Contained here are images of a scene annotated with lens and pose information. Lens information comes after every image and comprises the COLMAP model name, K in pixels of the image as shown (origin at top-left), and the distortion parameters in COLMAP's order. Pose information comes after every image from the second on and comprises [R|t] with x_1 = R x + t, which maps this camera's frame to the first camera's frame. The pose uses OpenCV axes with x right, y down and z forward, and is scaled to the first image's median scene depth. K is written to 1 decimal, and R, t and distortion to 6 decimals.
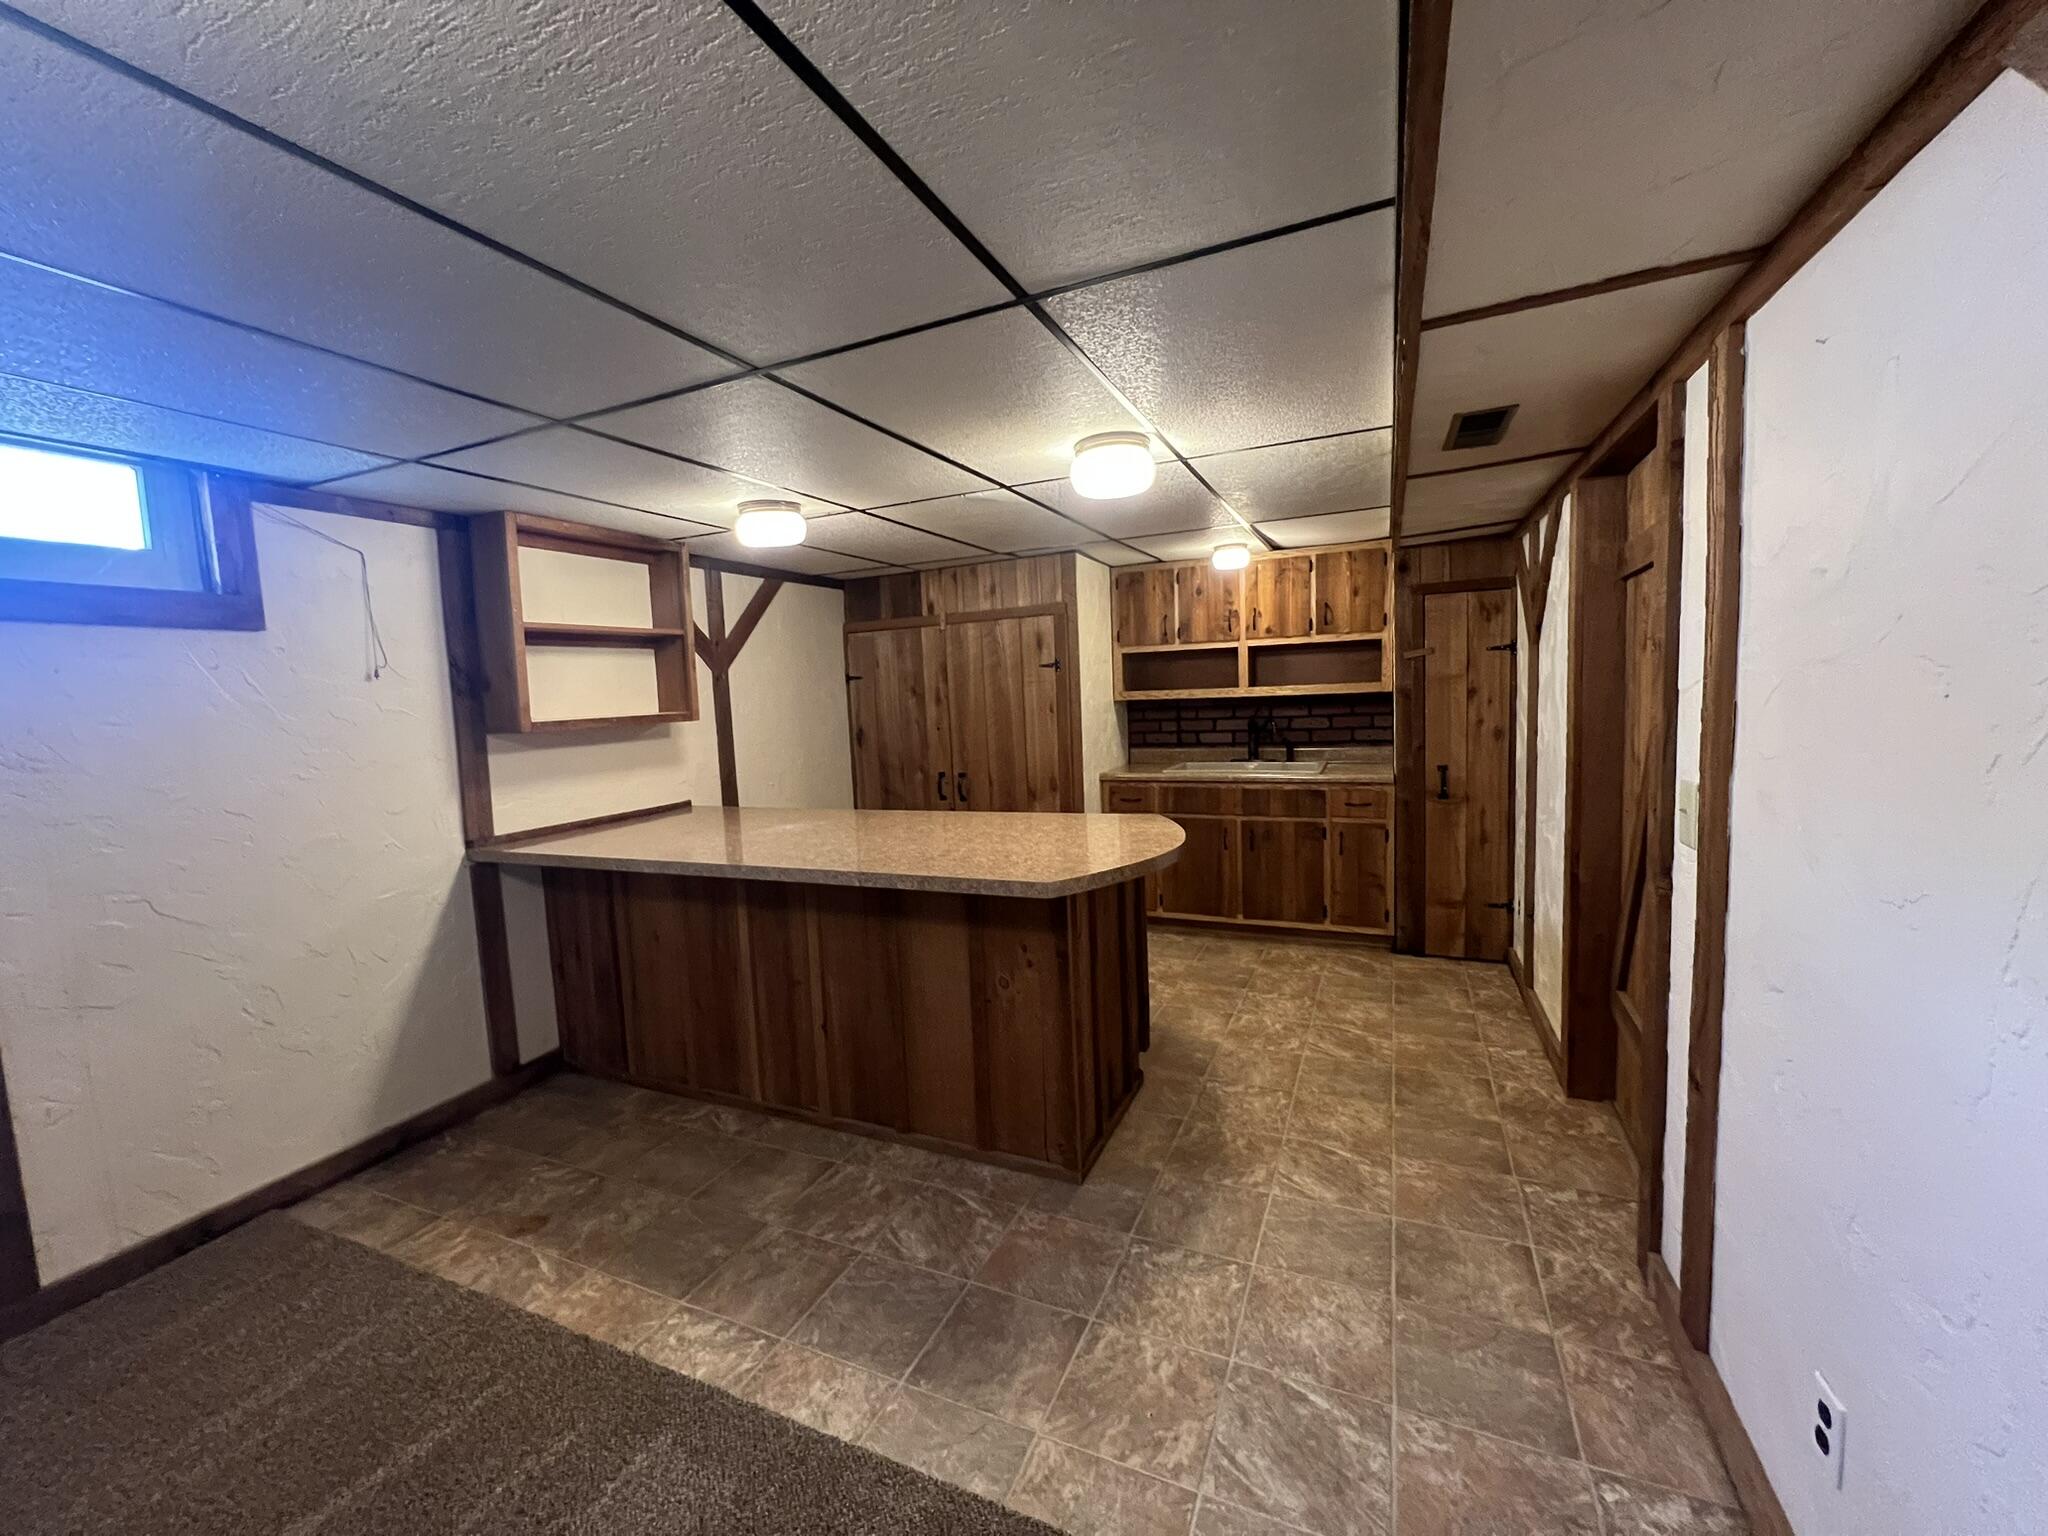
lens RADIAL K [[816.0, 0, 1016.3], [0, 816.0, 762.0], [0, 0, 1]] dist [-0.001661, -0.000085]
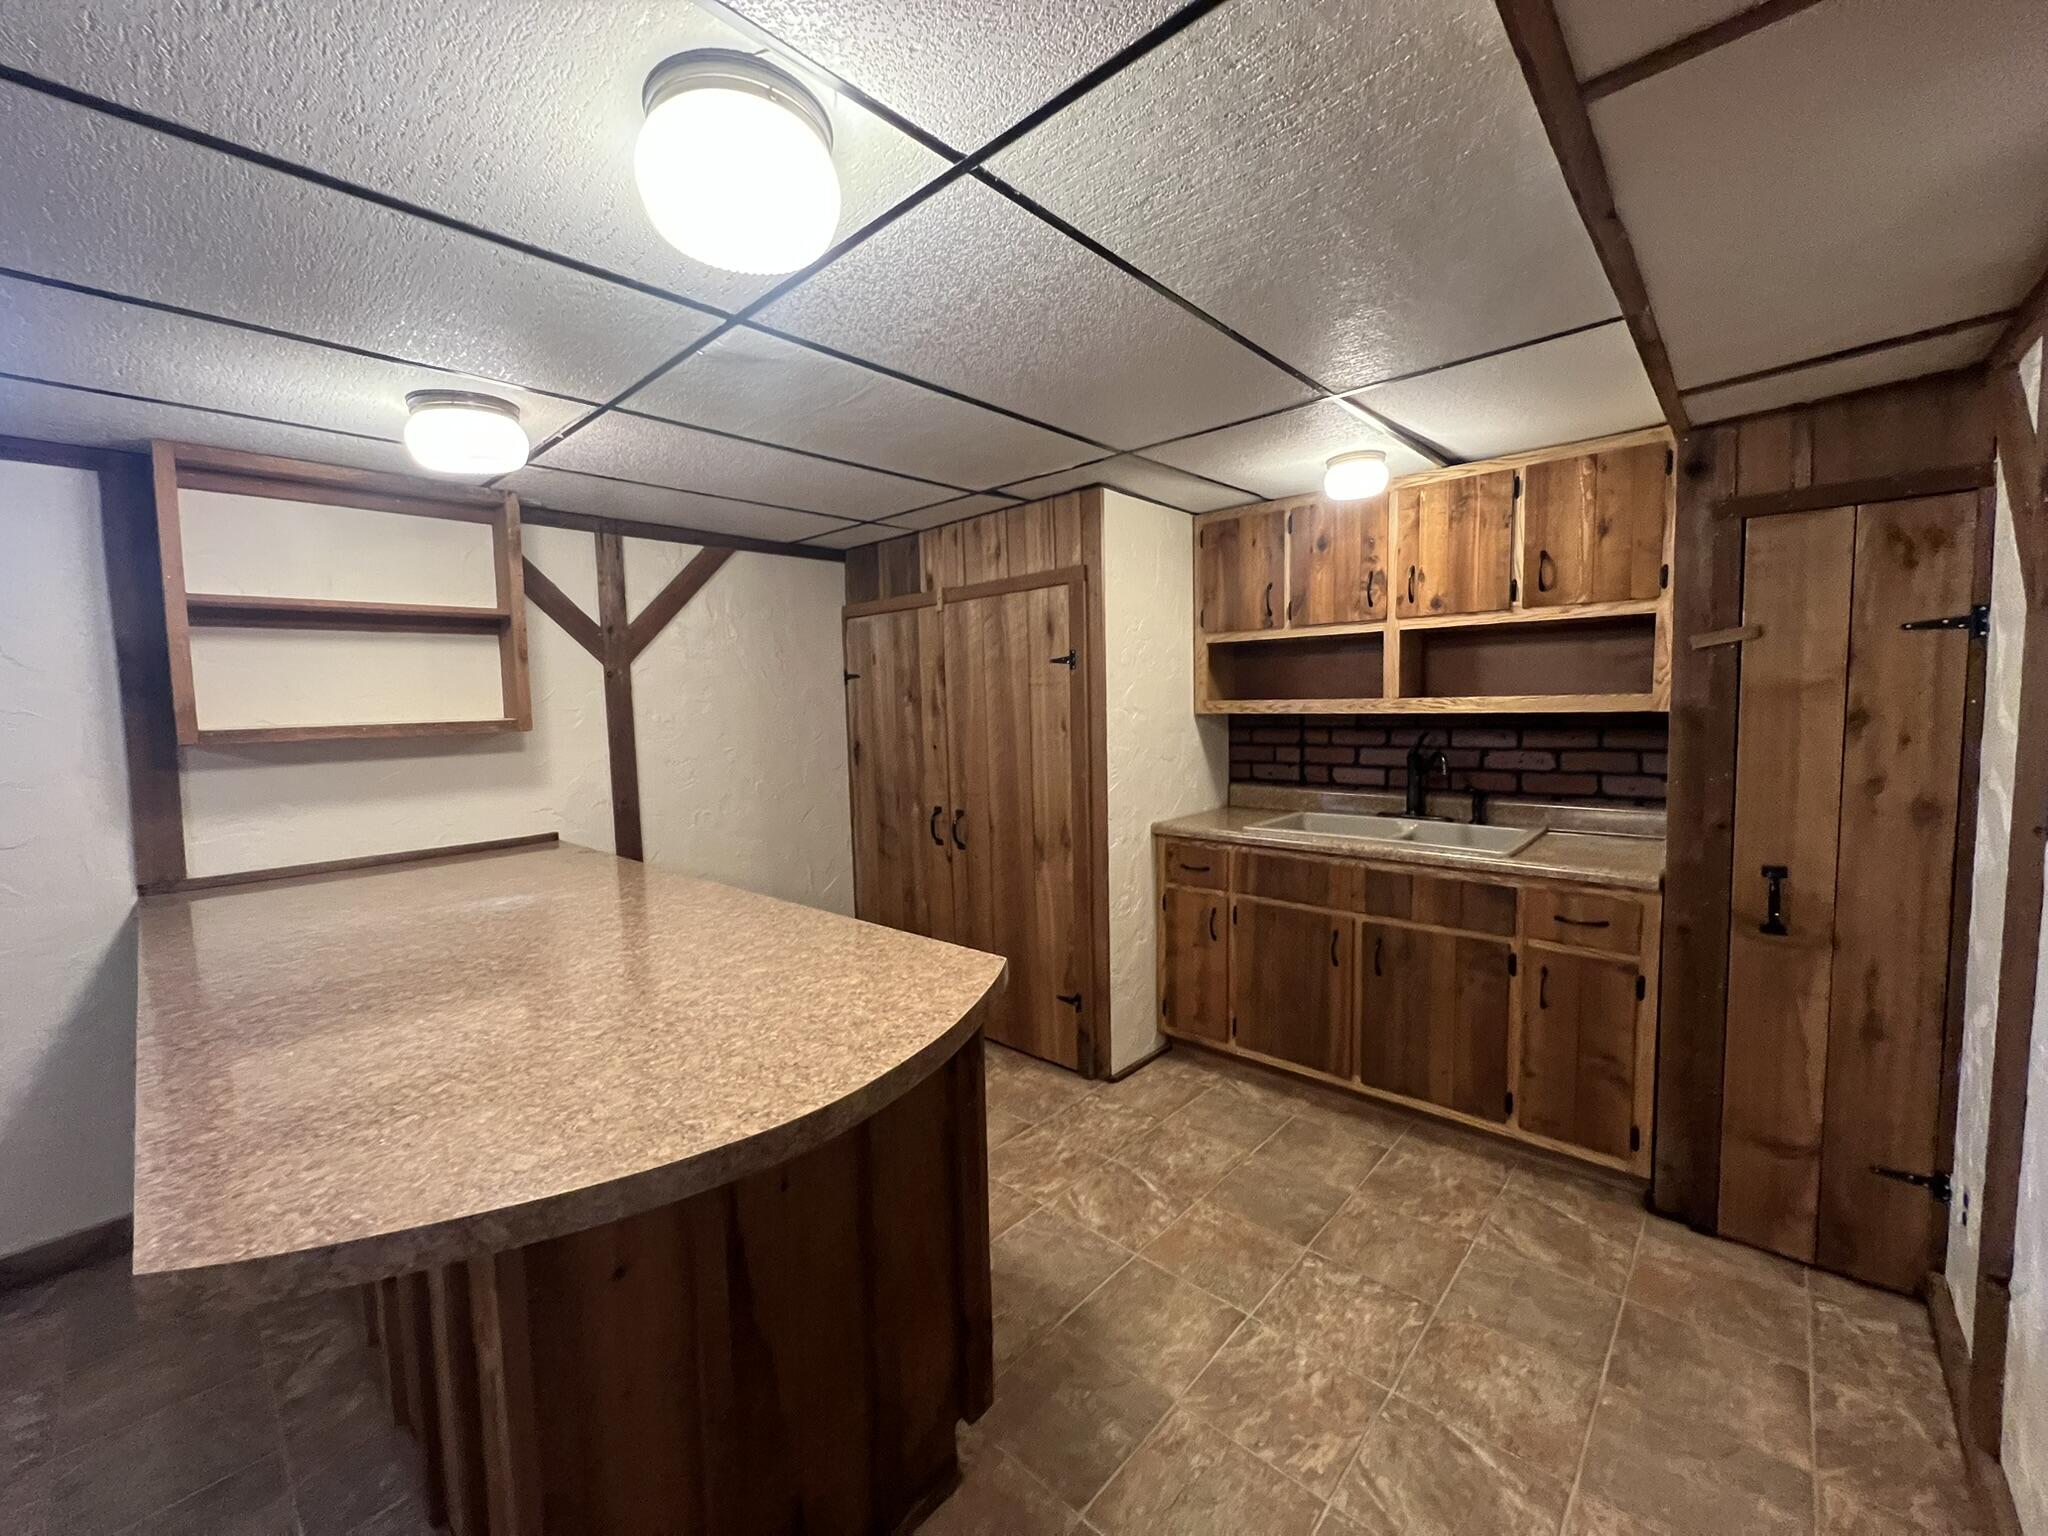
lens RADIAL K [[816.0, 0, 1016.3], [0, 816.0, 762.0], [0, 0, 1]] dist [-0.001661, -0.000085]
pose [[0.948489, 0.042721, -0.313916, 0.218683], [-0.042806, 0.999061, 0.006624, -0.038126], [0.313905, 0.007154, 0.949428, 0.354981]]
